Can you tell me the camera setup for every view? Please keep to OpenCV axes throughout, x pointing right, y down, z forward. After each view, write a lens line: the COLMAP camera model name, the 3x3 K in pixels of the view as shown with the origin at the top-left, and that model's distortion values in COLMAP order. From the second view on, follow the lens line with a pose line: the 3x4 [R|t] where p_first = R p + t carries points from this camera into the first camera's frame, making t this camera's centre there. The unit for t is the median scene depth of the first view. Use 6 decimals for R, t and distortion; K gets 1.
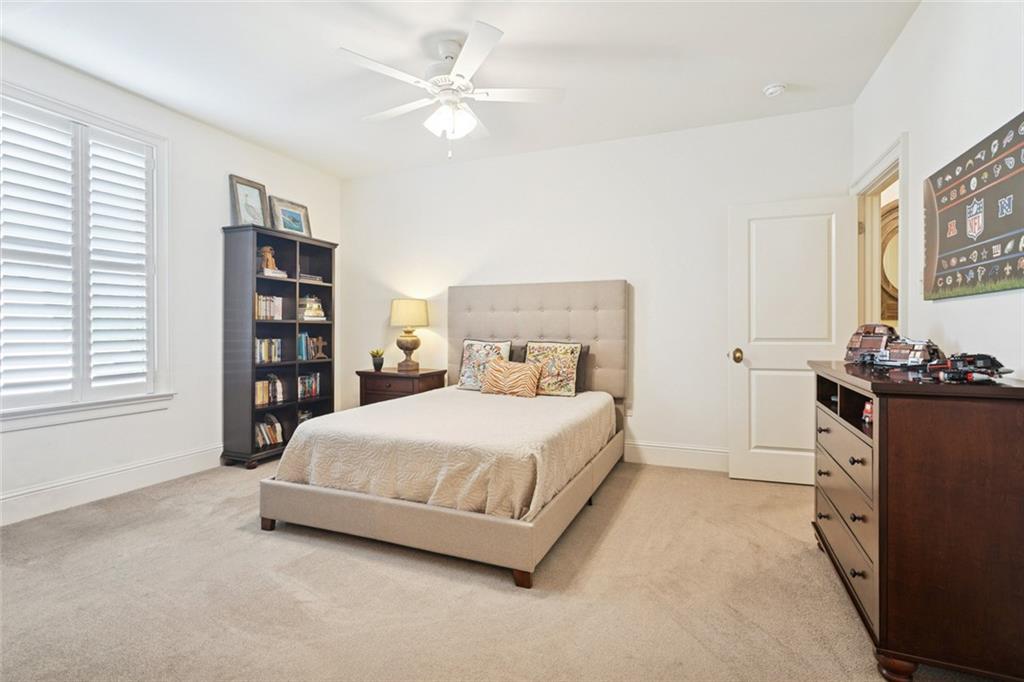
lens RADIAL K [[480.9, 0, 499.4], [0, 480.9, 329.7], [0, 0, 1]] dist [-0.001948, -0.000145]
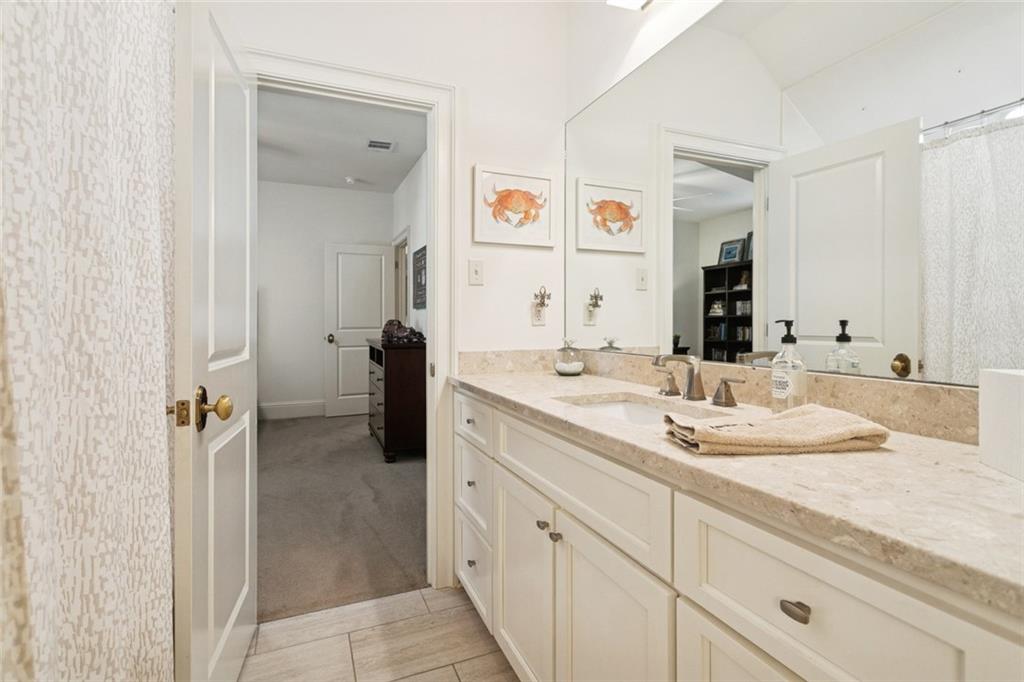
lens RADIAL K [[480.9, 0, 499.4], [0, 480.9, 329.7], [0, 0, 1]] dist [-0.001948, -0.000145]
pose [[0.700874, -0.008081, 0.713240, -0.316869], [-0.003575, 0.999883, 0.014842, -0.001089], [-0.713276, -0.012952, 0.700763, -0.655317]]
